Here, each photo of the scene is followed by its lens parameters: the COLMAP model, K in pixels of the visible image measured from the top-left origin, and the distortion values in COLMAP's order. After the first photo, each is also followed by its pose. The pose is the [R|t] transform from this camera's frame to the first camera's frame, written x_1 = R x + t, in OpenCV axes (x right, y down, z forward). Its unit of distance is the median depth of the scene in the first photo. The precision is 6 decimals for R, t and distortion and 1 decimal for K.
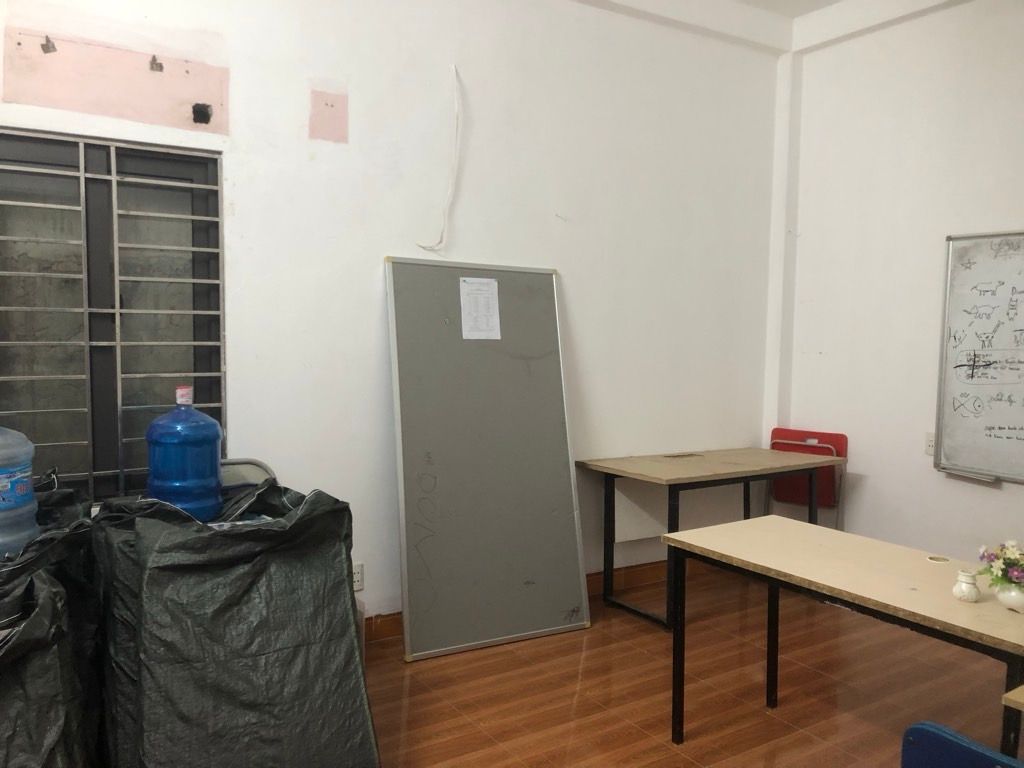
lens RADIAL K [[840.7, 0, 509.5], [0, 840.7, 381.5], [0, 0, 1]] dist [-0.002971, 0.009836]
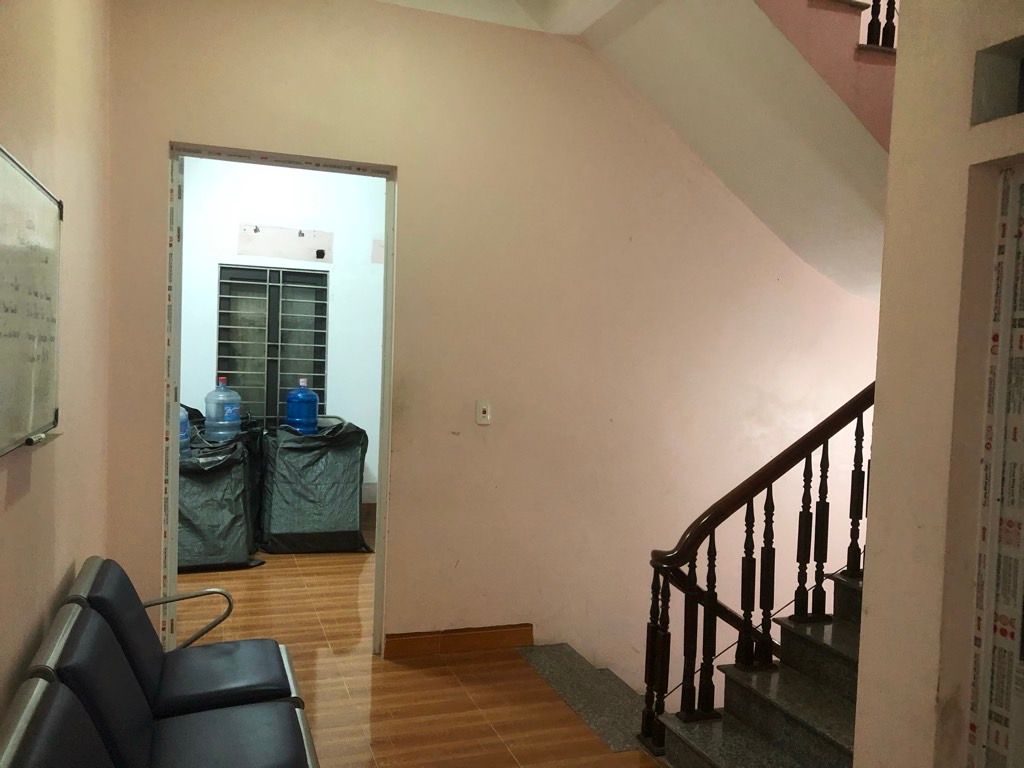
lens RADIAL K [[840.7, 0, 513.9], [0, 840.7, 386.5], [0, 0, 1]] dist [-0.002971, 0.009836]
pose [[0.973366, 0.031186, -0.227128, 0.657239], [-0.040618, 0.998491, -0.036969, 0.086722], [0.225632, 0.045210, 0.973163, -1.037630]]
